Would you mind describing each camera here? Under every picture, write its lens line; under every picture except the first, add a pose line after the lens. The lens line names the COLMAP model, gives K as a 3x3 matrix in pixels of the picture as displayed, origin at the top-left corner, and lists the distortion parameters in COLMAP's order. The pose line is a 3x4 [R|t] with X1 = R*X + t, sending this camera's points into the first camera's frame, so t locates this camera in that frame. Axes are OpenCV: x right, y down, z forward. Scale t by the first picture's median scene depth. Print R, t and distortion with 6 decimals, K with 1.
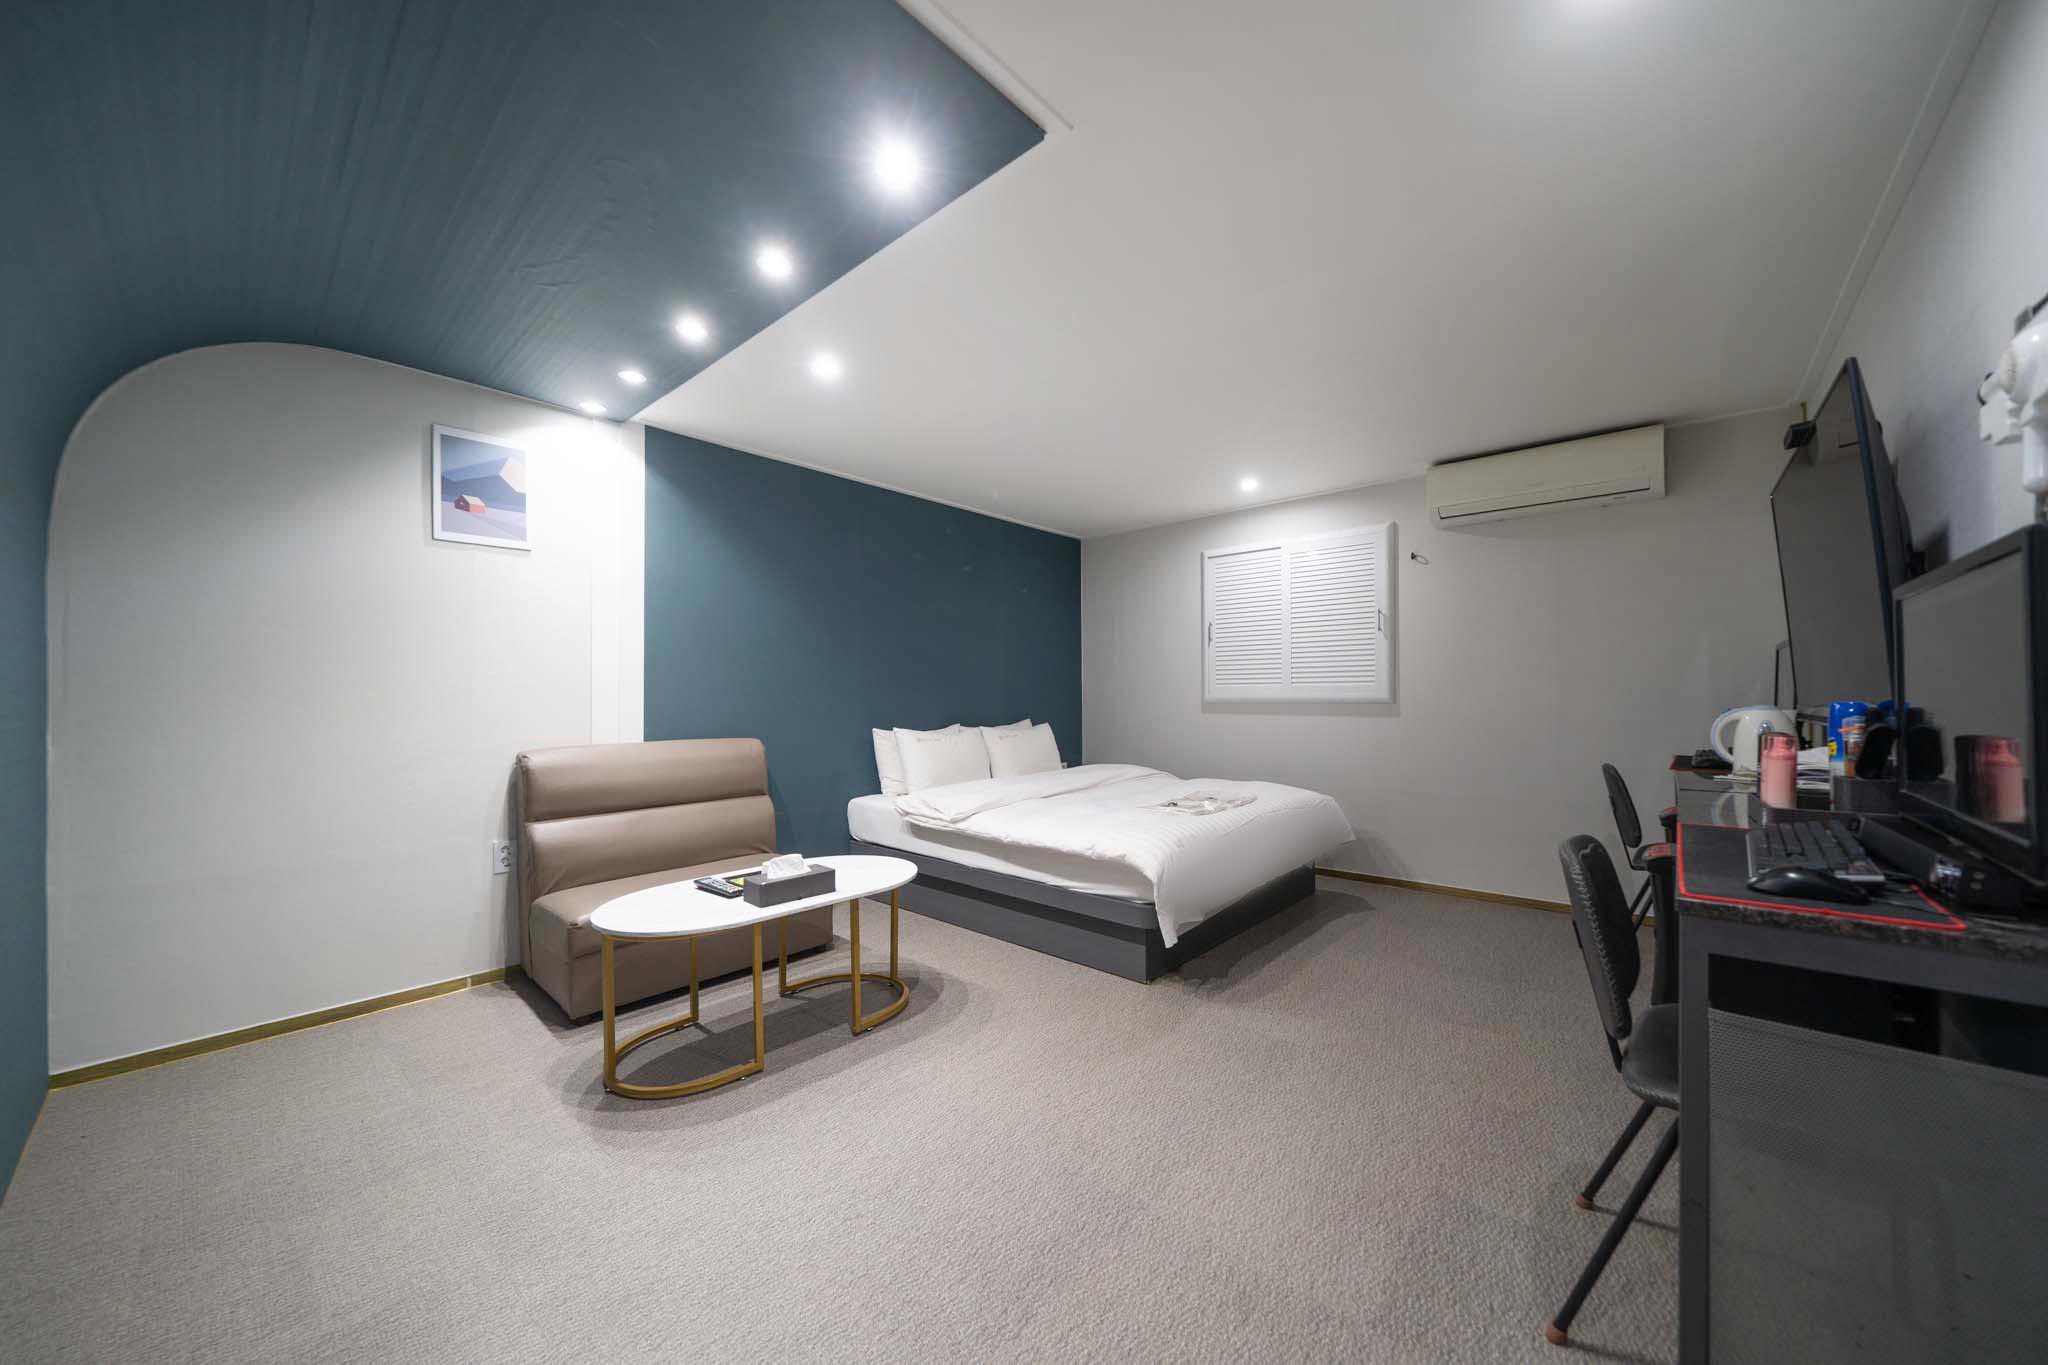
lens RADIAL K [[717.2, 0, 1067.8], [0, 717.2, 690.4], [0, 0, 1]] dist [0.000238, 0.000018]
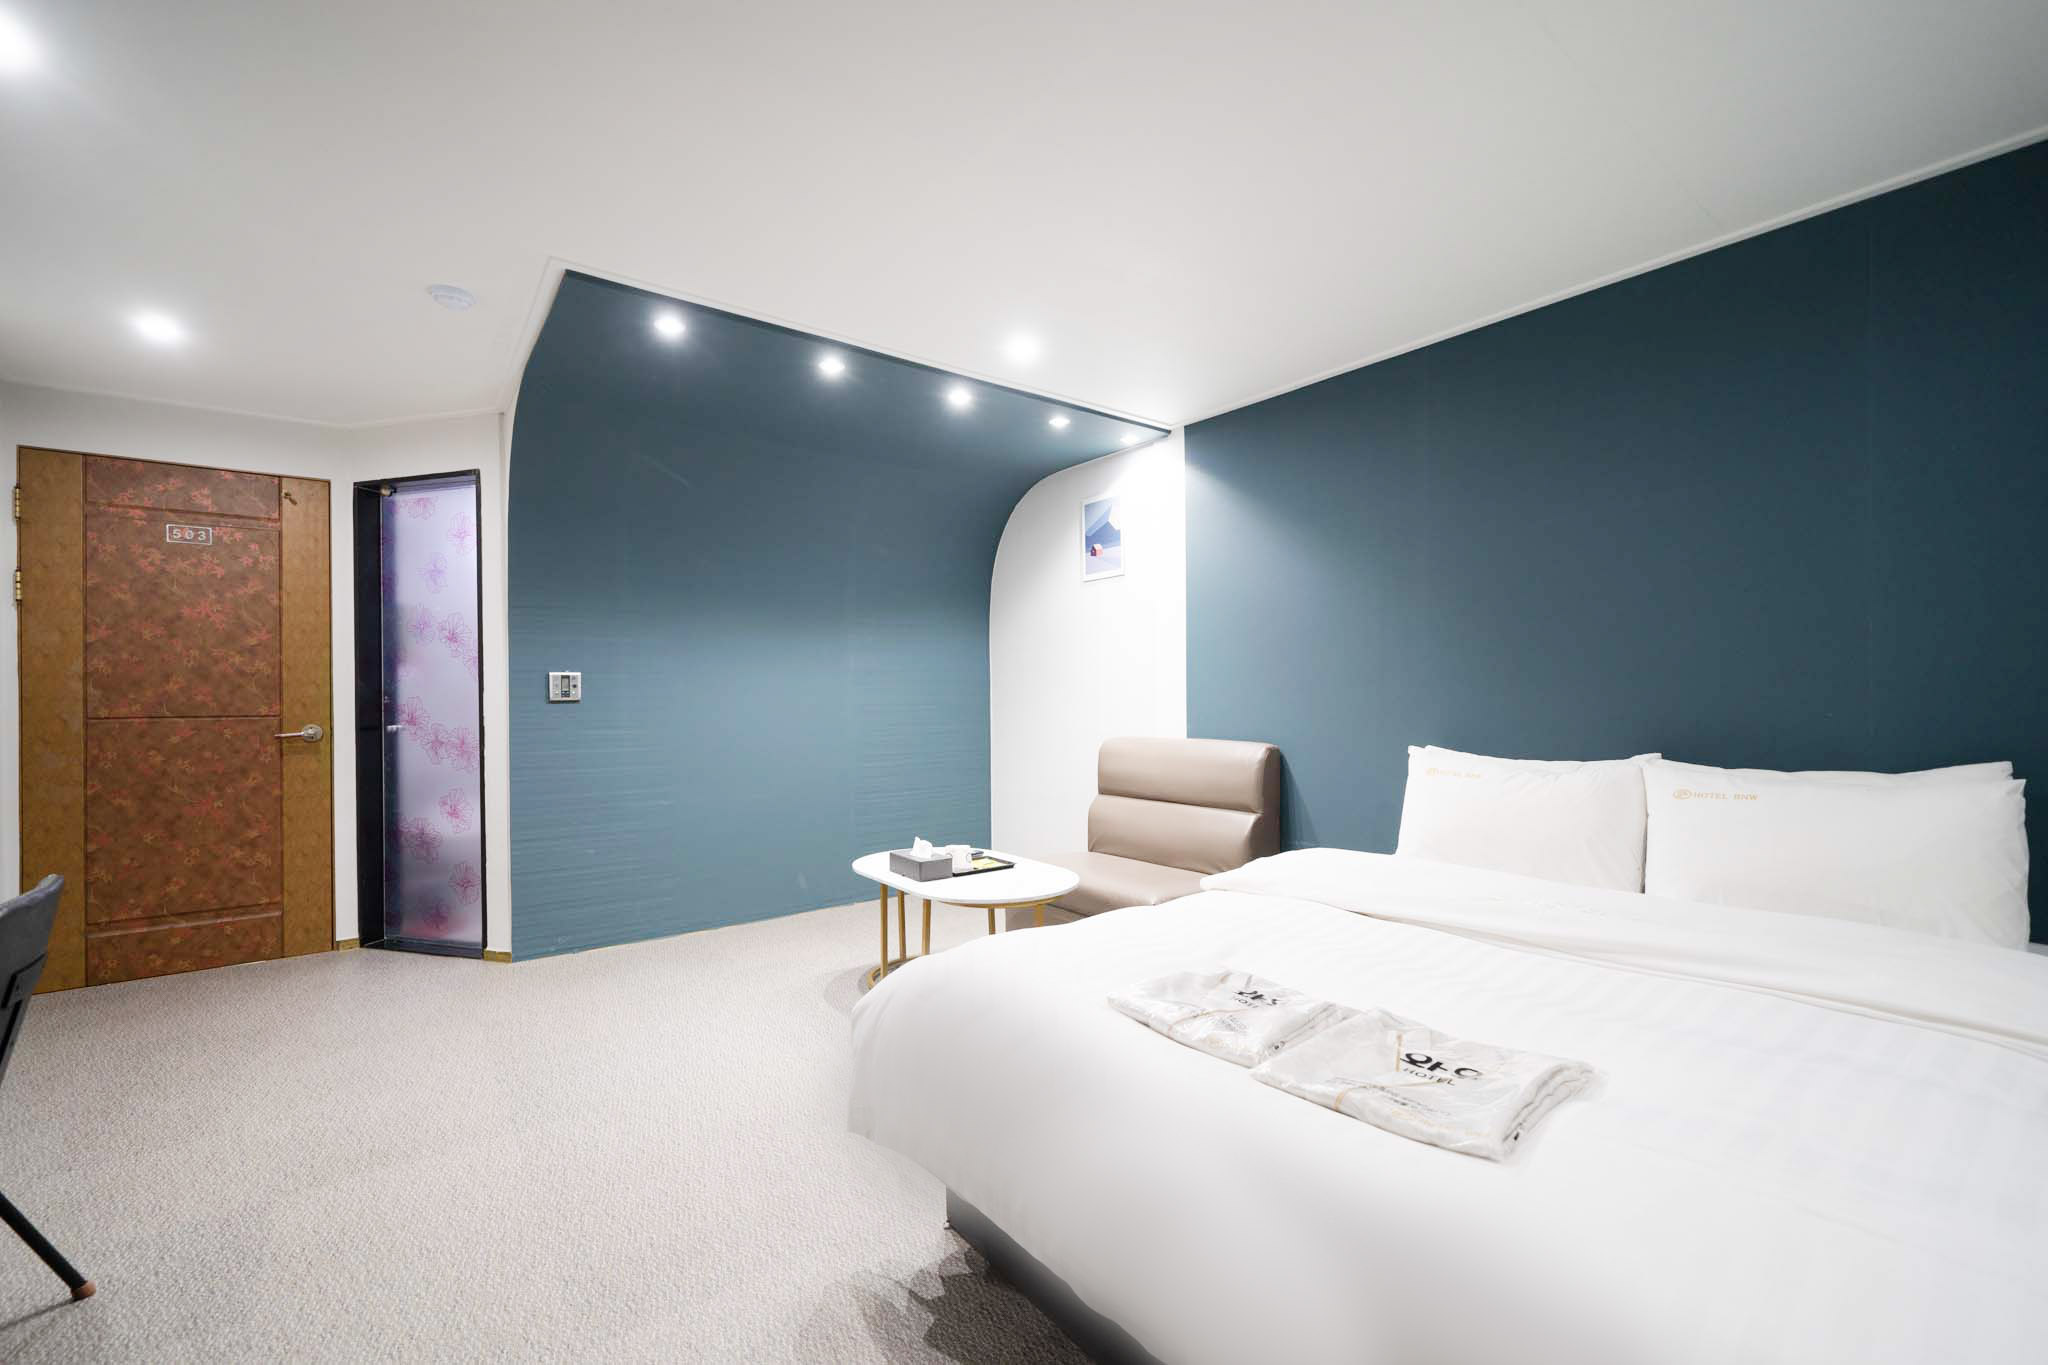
lens RADIAL K [[838.4, 0, 1024.0], [0, 838.4, 682.5], [0, 0, 1]] dist [-0.000094, 0.000092]
pose [[-0.209062, -0.004927, -0.977890, 0.574053], [0.018544, 0.999788, -0.009002, -0.000627], [0.977726, -0.020016, -0.208927, 0.942948]]
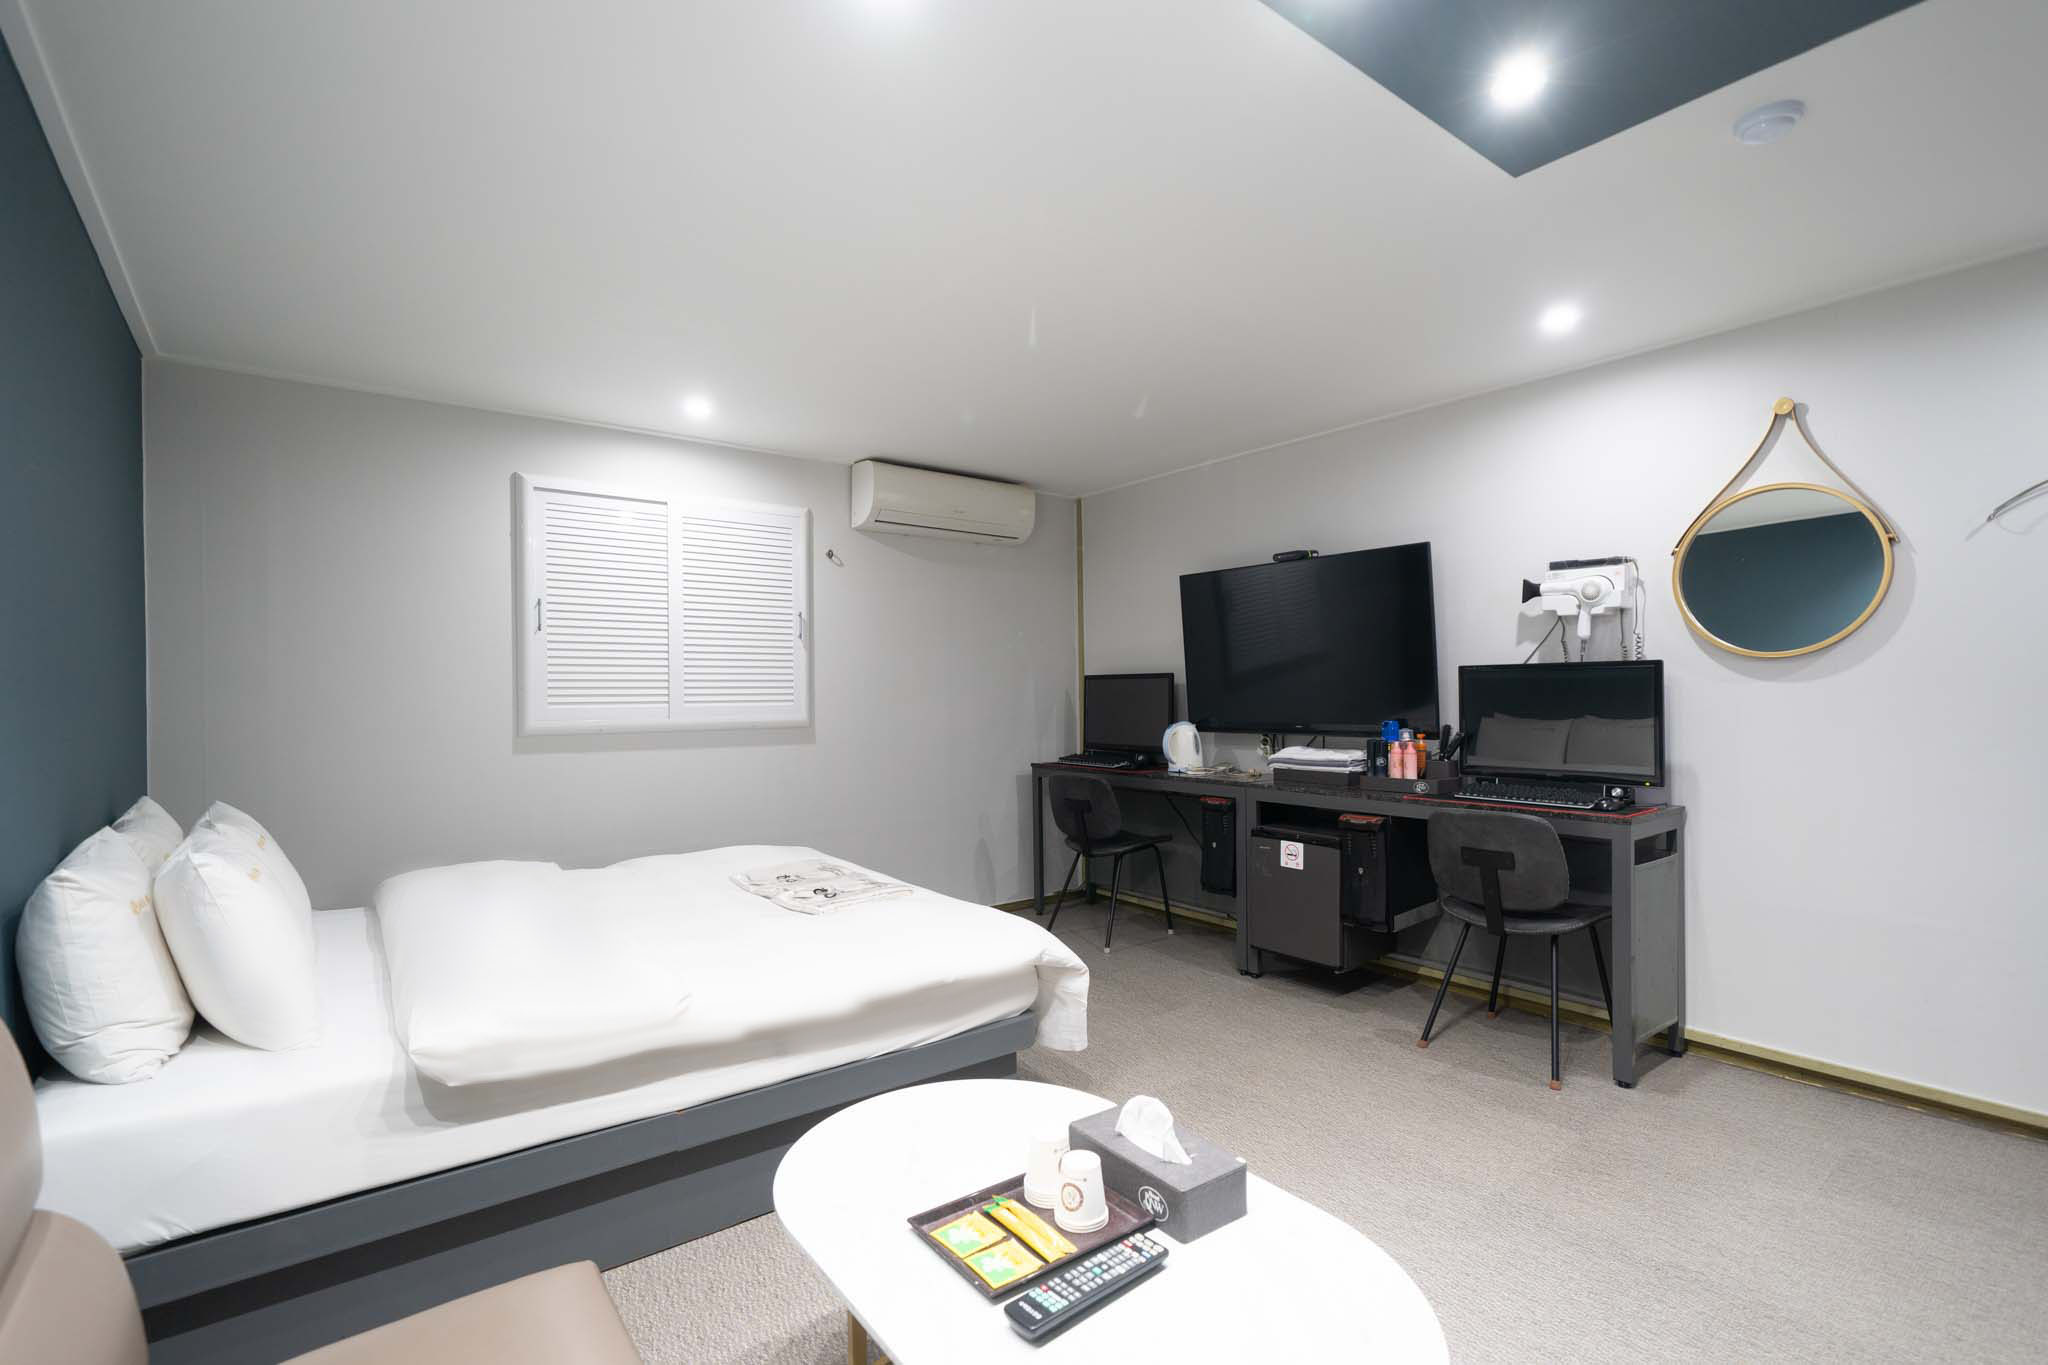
lens RADIAL K [[933.7, 0, 1025.1], [0, 933.7, 703.0], [0, 0, 1]] dist [0.000359, 0.000077]
pose [[0.215569, -0.003938, 0.976481, -0.641025], [-0.001006, 0.999990, 0.004255, -0.017977], [-0.976488, -0.001900, 0.215563, 0.620224]]
